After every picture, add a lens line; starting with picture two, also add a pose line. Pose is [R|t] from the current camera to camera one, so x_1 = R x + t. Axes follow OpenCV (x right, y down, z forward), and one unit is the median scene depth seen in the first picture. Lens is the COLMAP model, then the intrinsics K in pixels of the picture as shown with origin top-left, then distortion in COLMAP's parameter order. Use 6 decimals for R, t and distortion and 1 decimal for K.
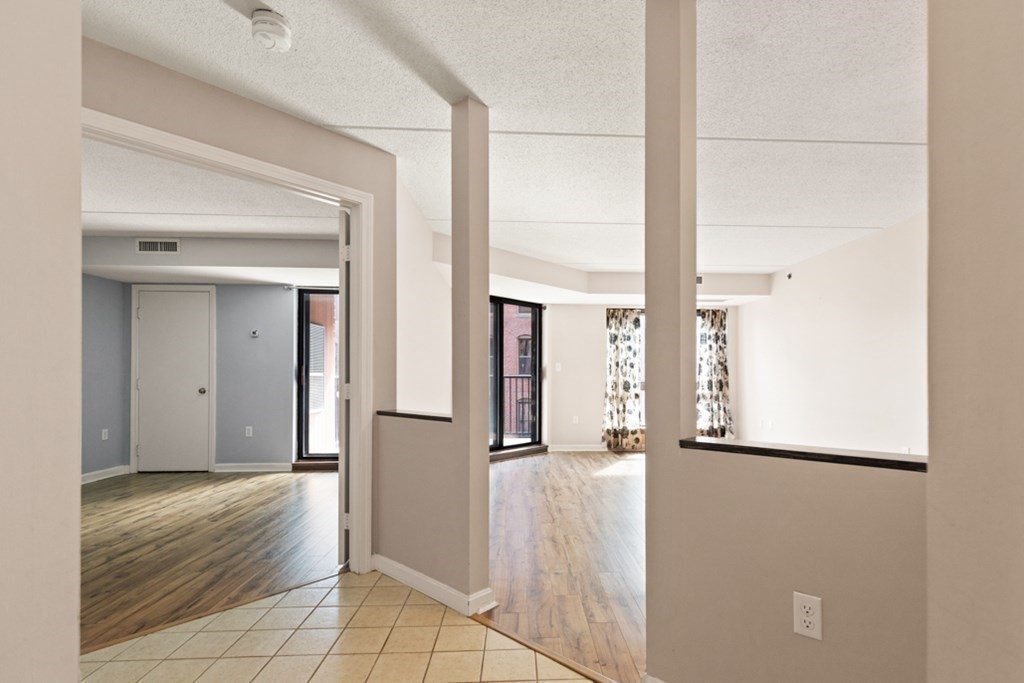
lens RADIAL K [[492.4, 0, 542.1], [0, 492.4, 368.5], [0, 0, 1]] dist [0.002501, 0.001488]
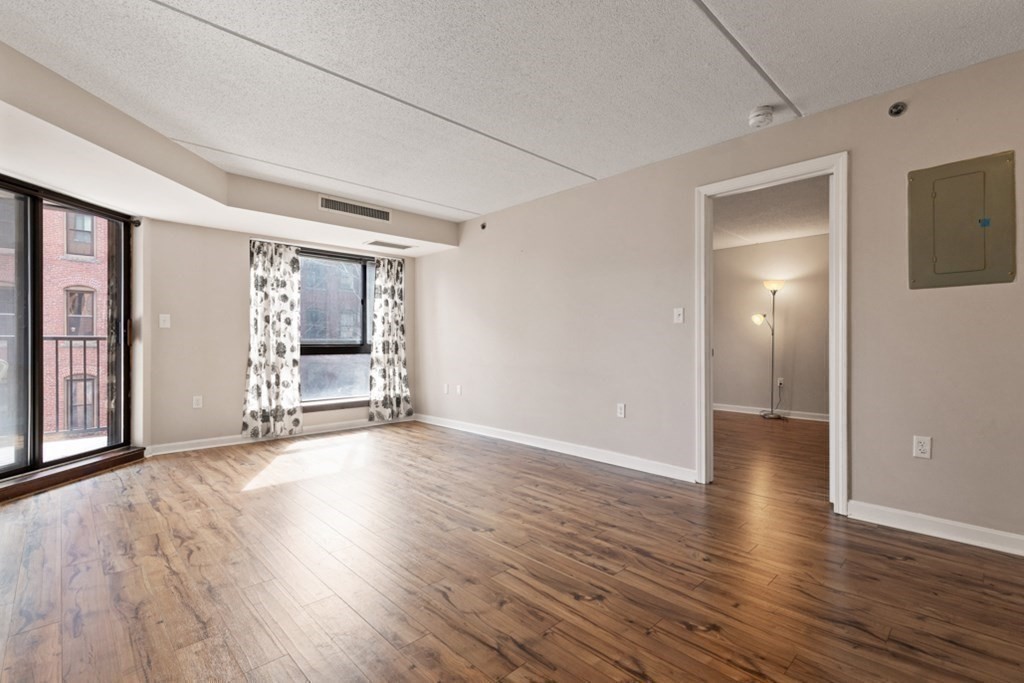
lens RADIAL K [[467.0, 0, 512.0], [0, 467.0, 343.3], [0, 0, 1]] dist [0.008965, -0.003301]
pose [[0.754871, -0.004668, 0.655857, -0.025112], [-0.004862, 0.999907, 0.012712, 0.016098], [-0.655856, -0.012785, 0.754778, 0.251238]]
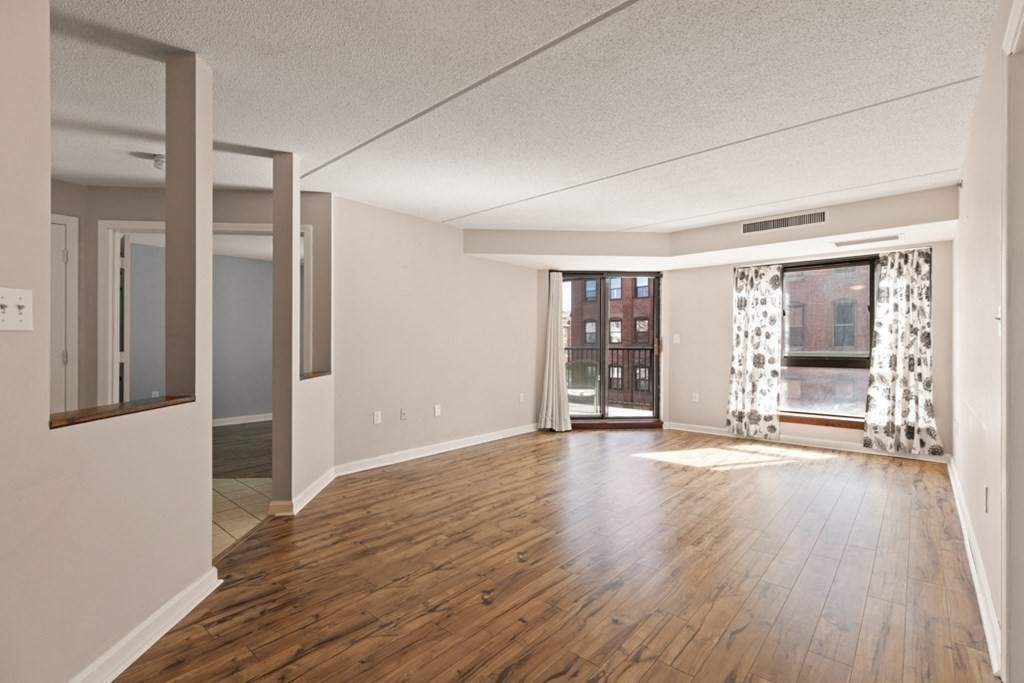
lens RADIAL K [[467.0, 0, 522.0], [0, 467.0, 346.3], [0, 0, 1]] dist [0.008965, -0.003301]
pose [[0.724633, 0.000381, -0.689134, 0.423130], [0.008850, 0.999912, 0.009858, 0.000751], [0.689078, -0.013242, 0.724566, 0.167622]]
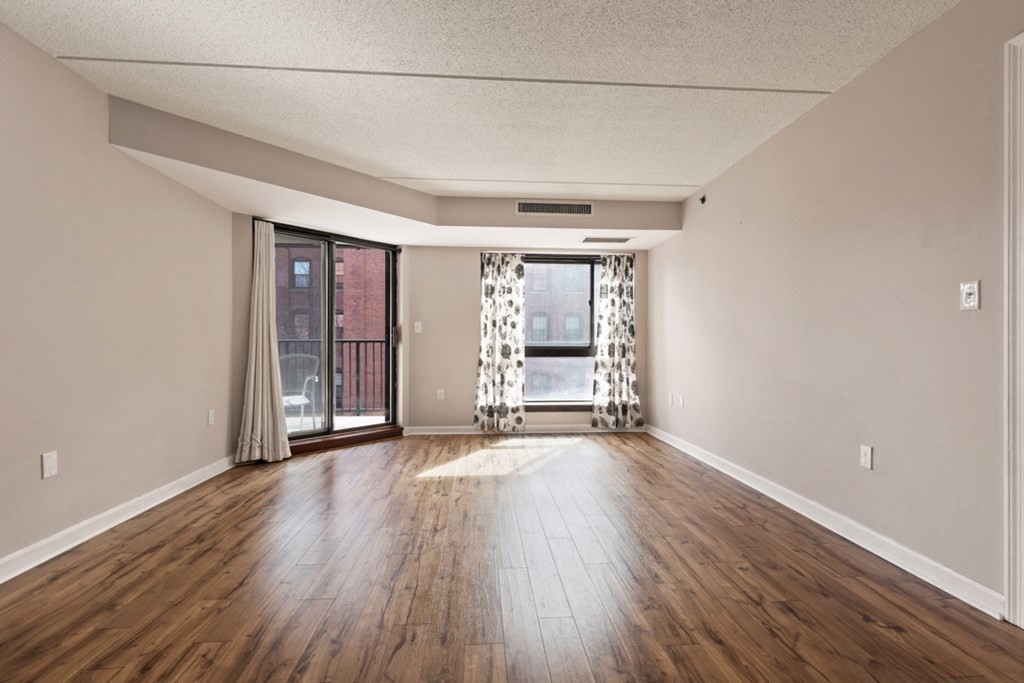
lens RADIAL K [[467.0, 0, 520.0], [0, 467.0, 348.9], [0, 0, 1]] dist [0.008965, -0.003301]
pose [[0.999524, -0.002044, 0.030774, 0.171343], [0.001396, 0.999777, 0.021052, 0.016276], [-0.030811, -0.020999, 0.999305, 0.251996]]
